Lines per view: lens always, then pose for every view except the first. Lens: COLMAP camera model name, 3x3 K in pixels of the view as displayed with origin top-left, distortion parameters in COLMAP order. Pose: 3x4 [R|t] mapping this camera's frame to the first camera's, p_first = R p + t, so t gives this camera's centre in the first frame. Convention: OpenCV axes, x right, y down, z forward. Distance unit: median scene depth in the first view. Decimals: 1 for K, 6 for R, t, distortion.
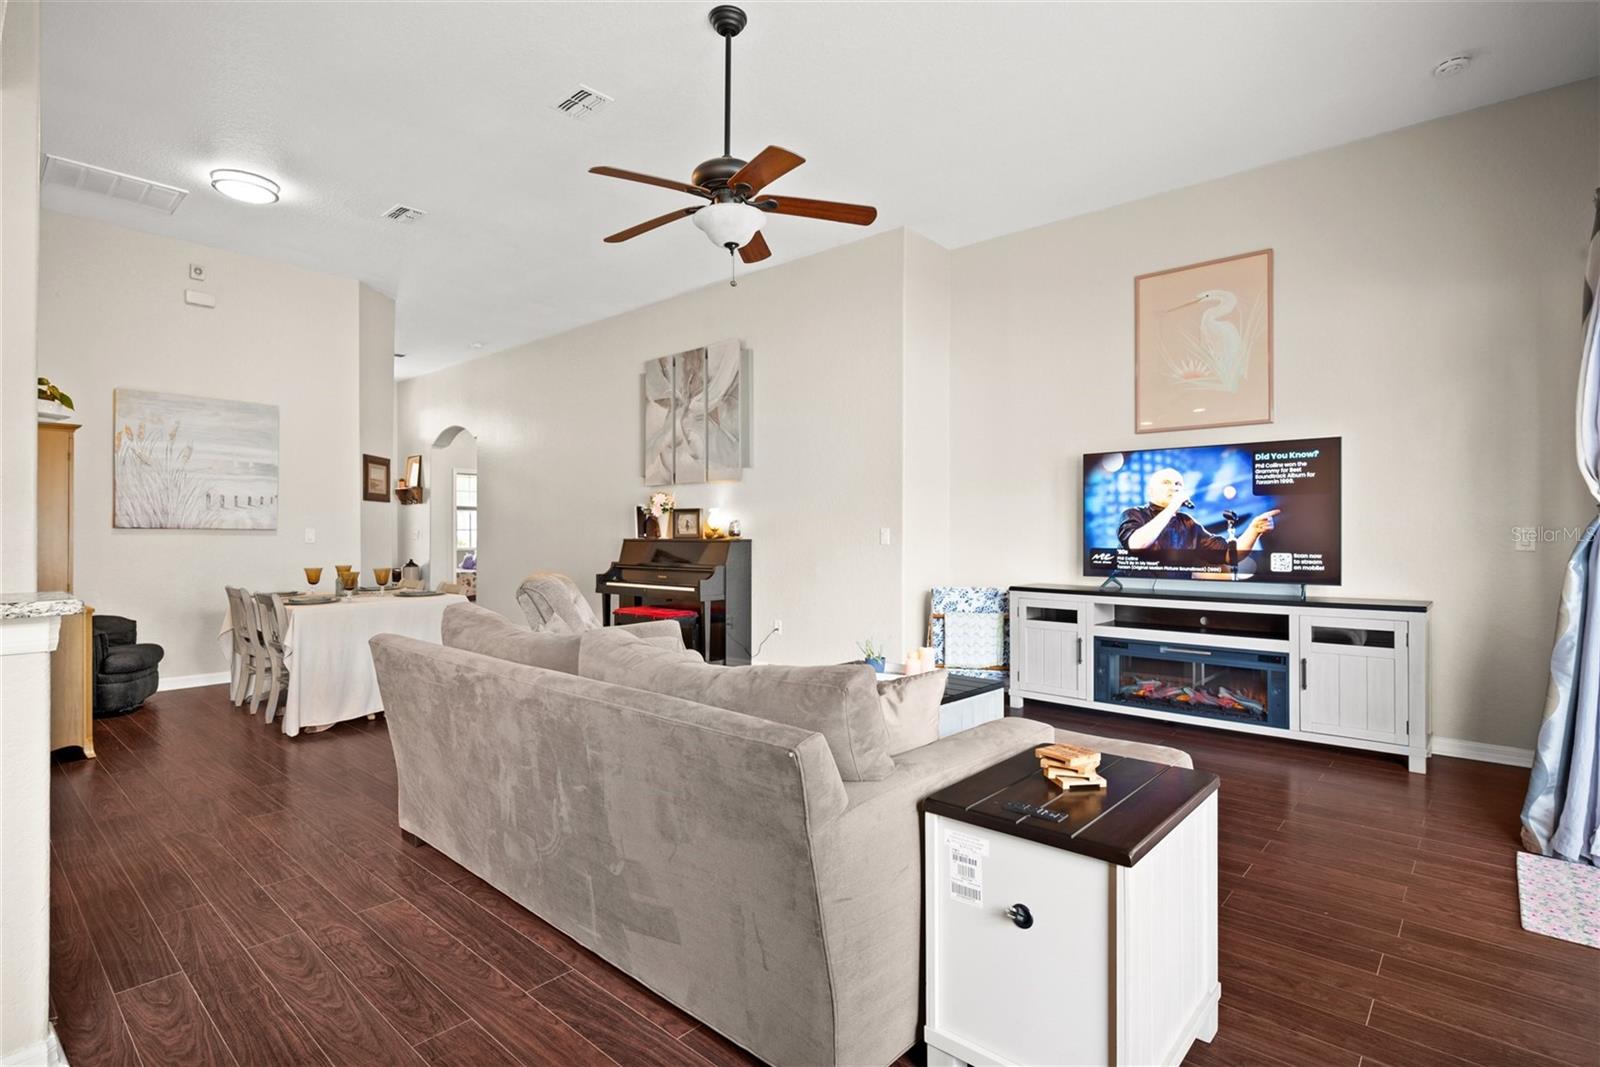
lens RADIAL K [[801.5, 0, 798.5], [0, 801.5, 530.2], [0, 0, 1]] dist [-0.002087, 0.000056]
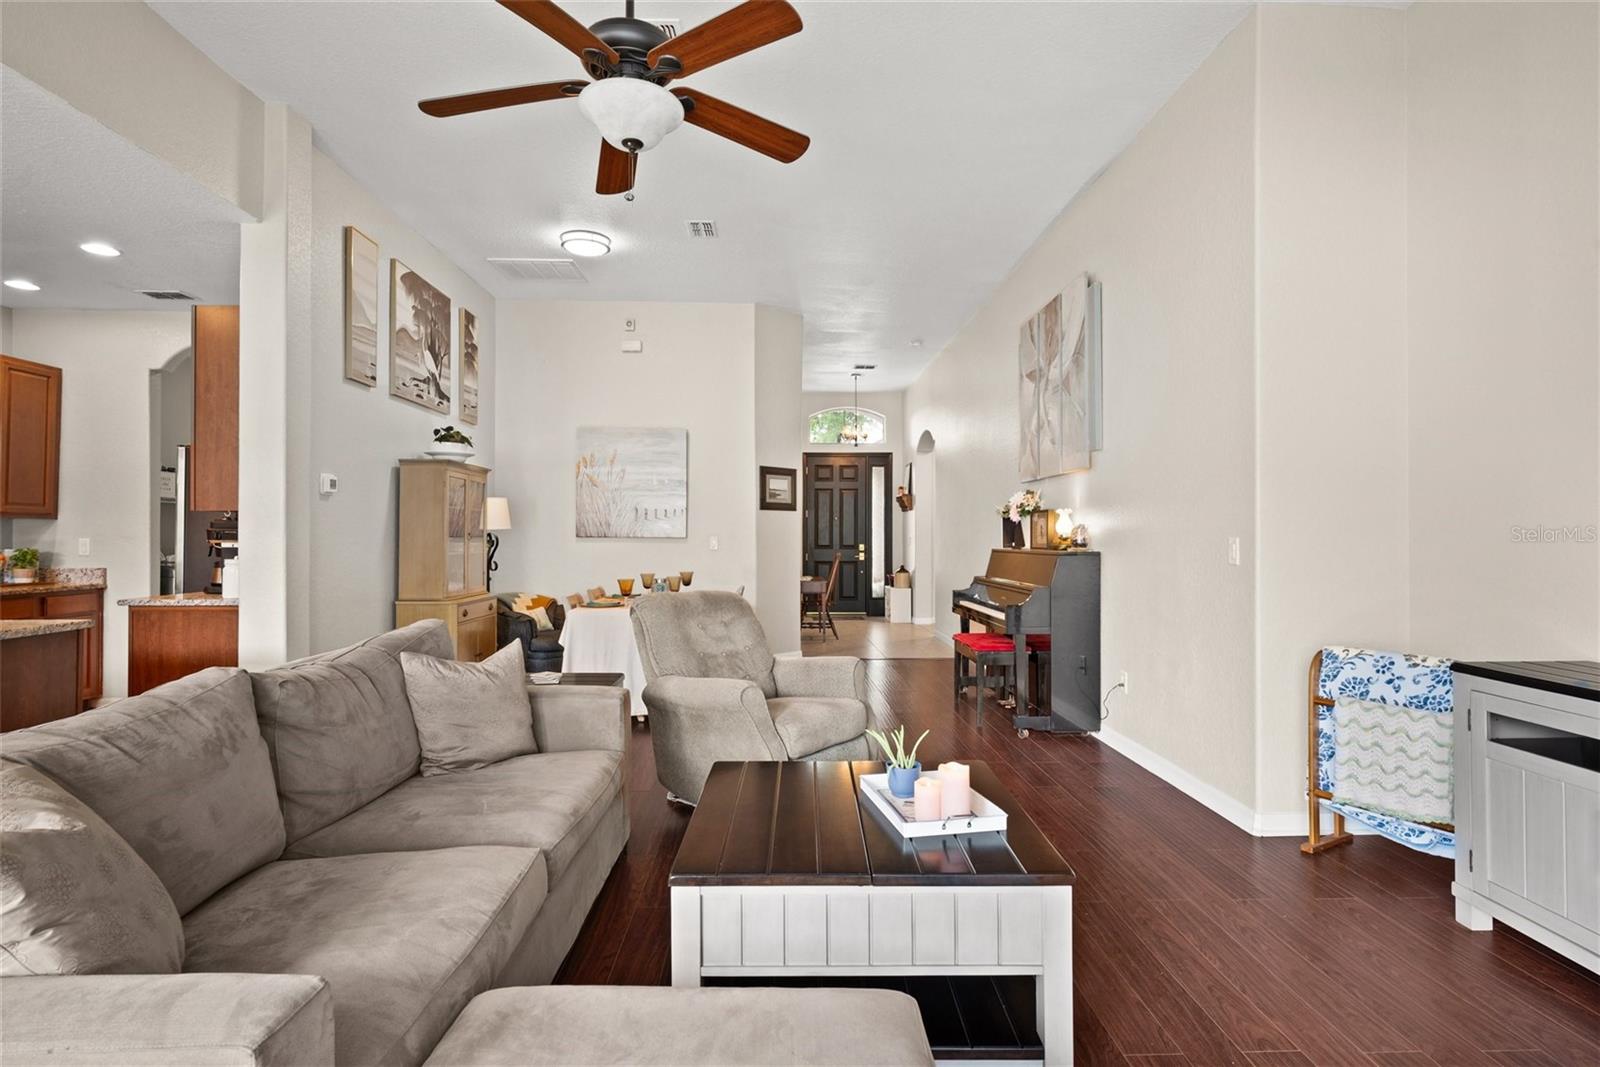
lens RADIAL K [[801.5, 0, 805.0], [0, 801.5, 533.4], [0, 0, 1]] dist [-0.002087, 0.000056]
pose [[0.682943, -0.003094, -0.730465, 0.271339], [0.003073, 0.999994, -0.001363, -0.004284], [0.730465, -0.001314, 0.682949, 0.318605]]
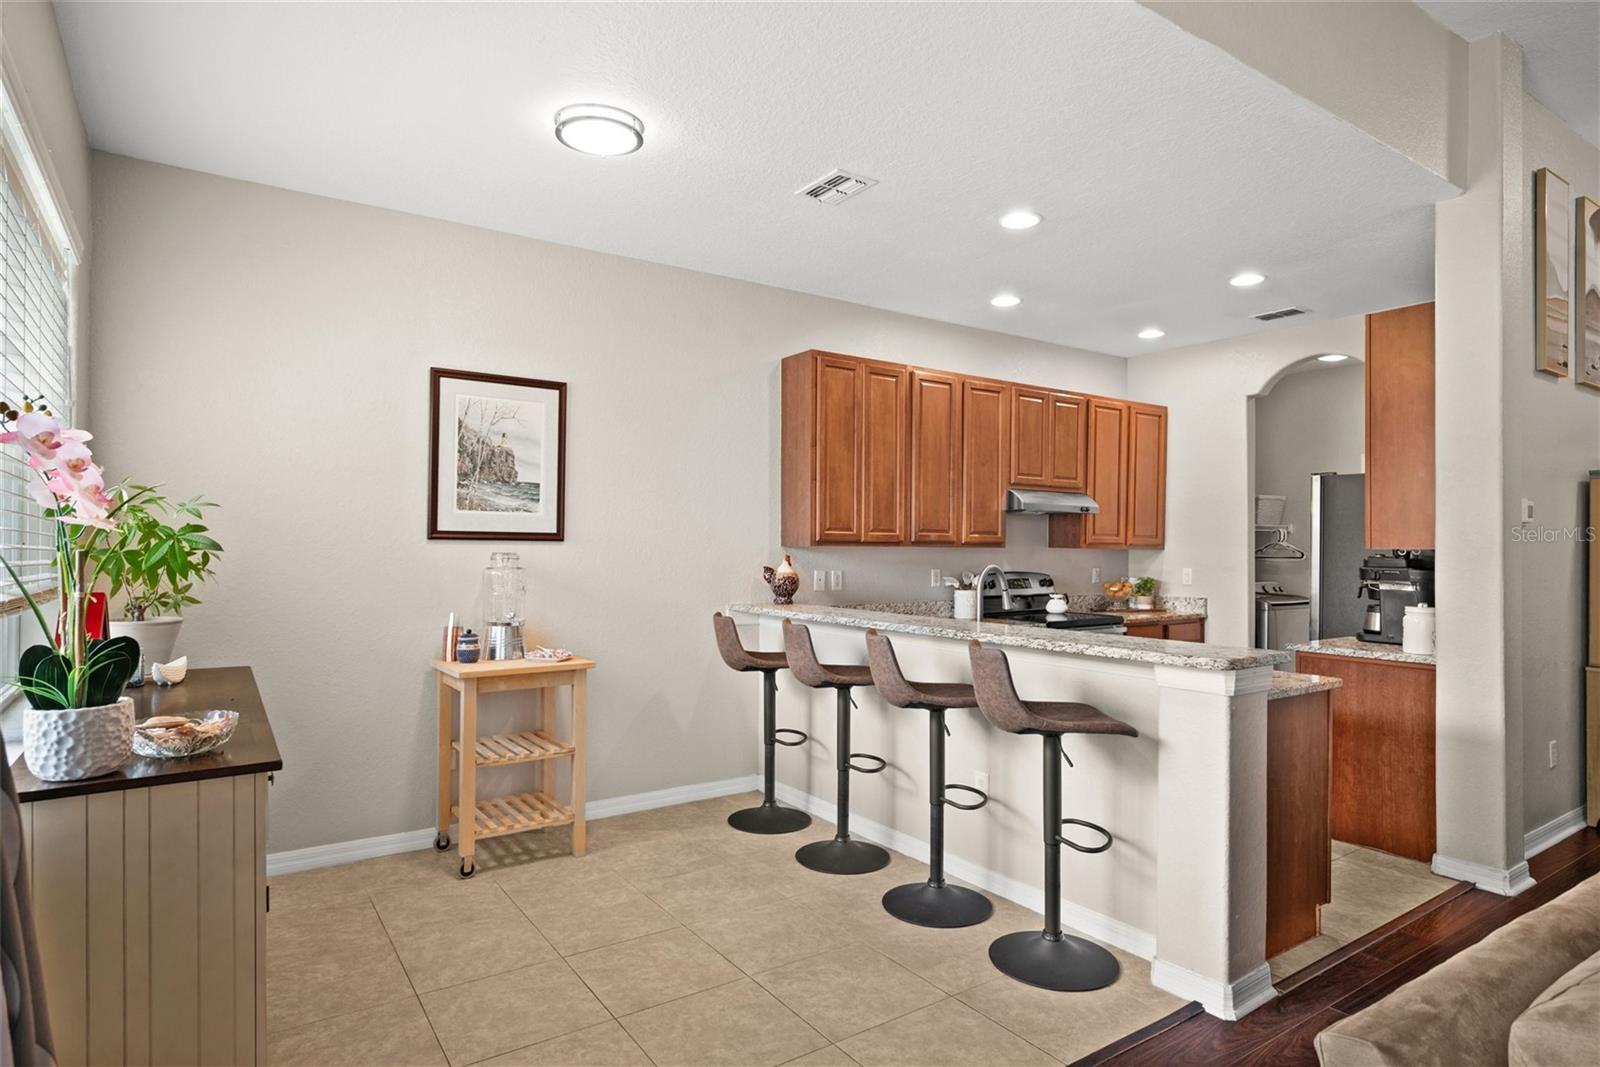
lens RADIAL K [[881.4, 0, 793.5], [0, 881.4, 534.4], [0, 0, 1]] dist [-0.005448, 0.002963]
pose [[-0.256663, -0.013493, -0.966407, 0.176245], [-0.002227, 0.999908, -0.013370, -0.024291], [0.966498, -0.001280, -0.256669, 0.181091]]
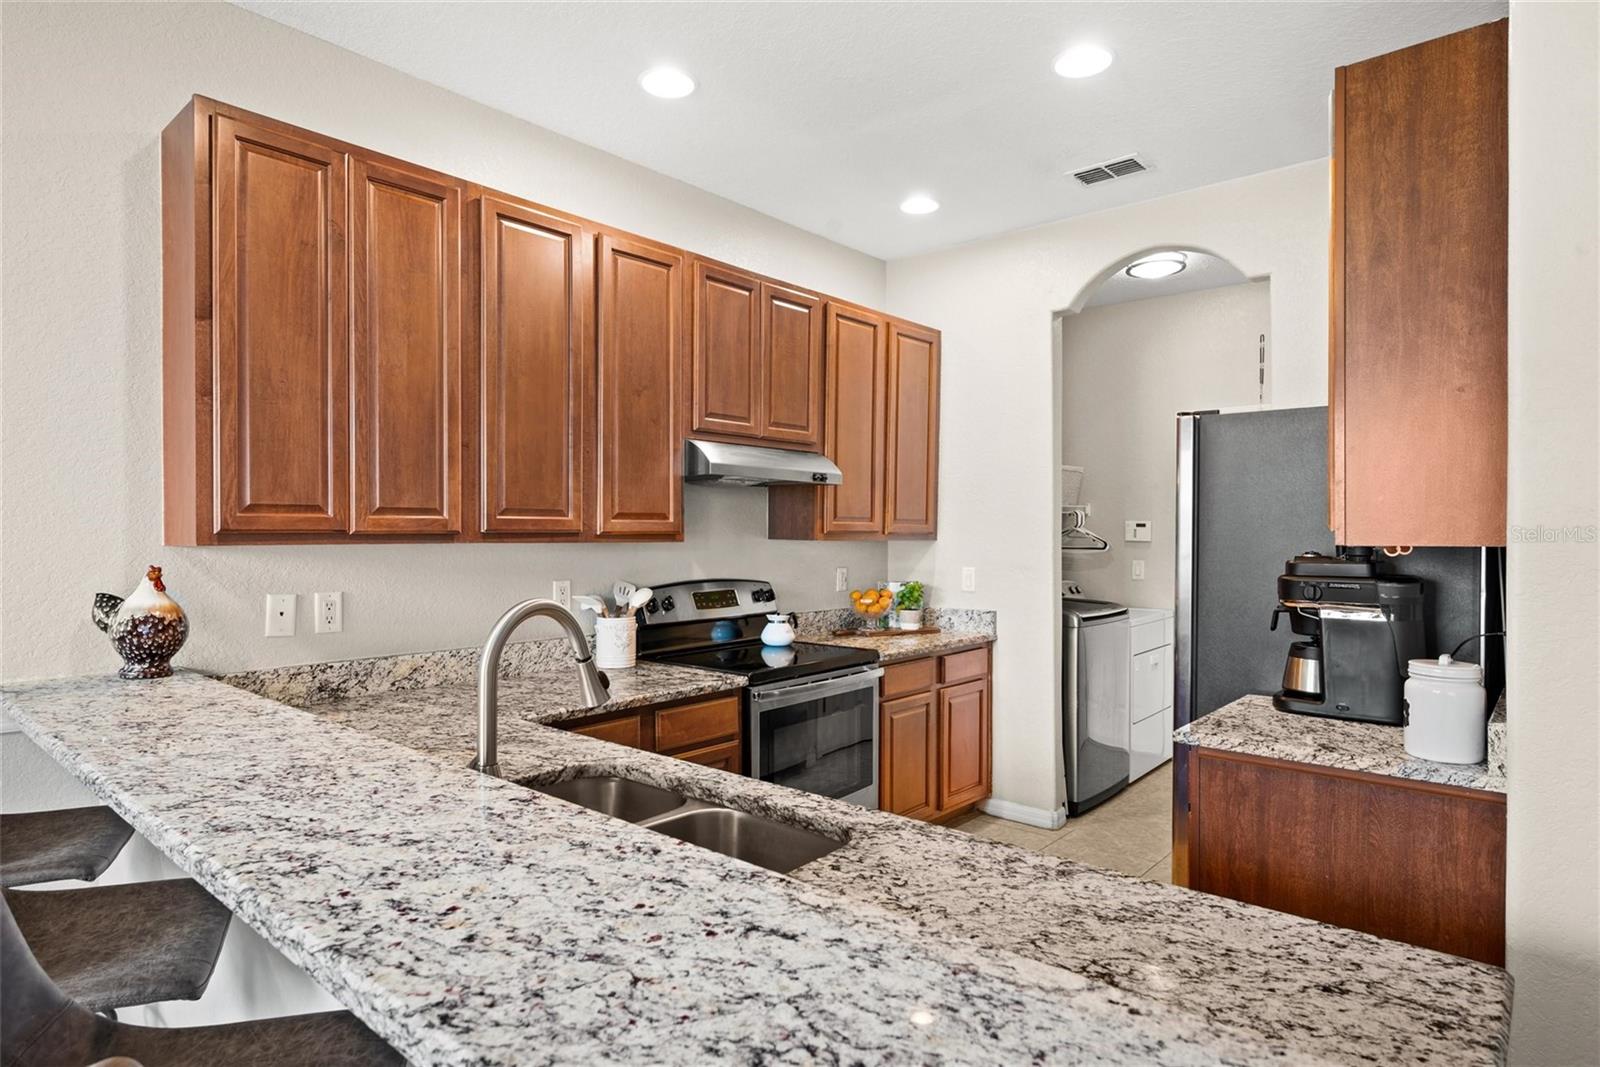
lens RADIAL K [[881.4, 0, 800.0], [0, 881.4, 527.4], [0, 0, 1]] dist [-0.005448, 0.002963]
pose [[-0.000585, -0.003944, -0.999992, -0.182293], [0.004133, 0.999984, -0.003947, -0.028522], [0.999991, -0.004135, -0.000569, 0.221933]]
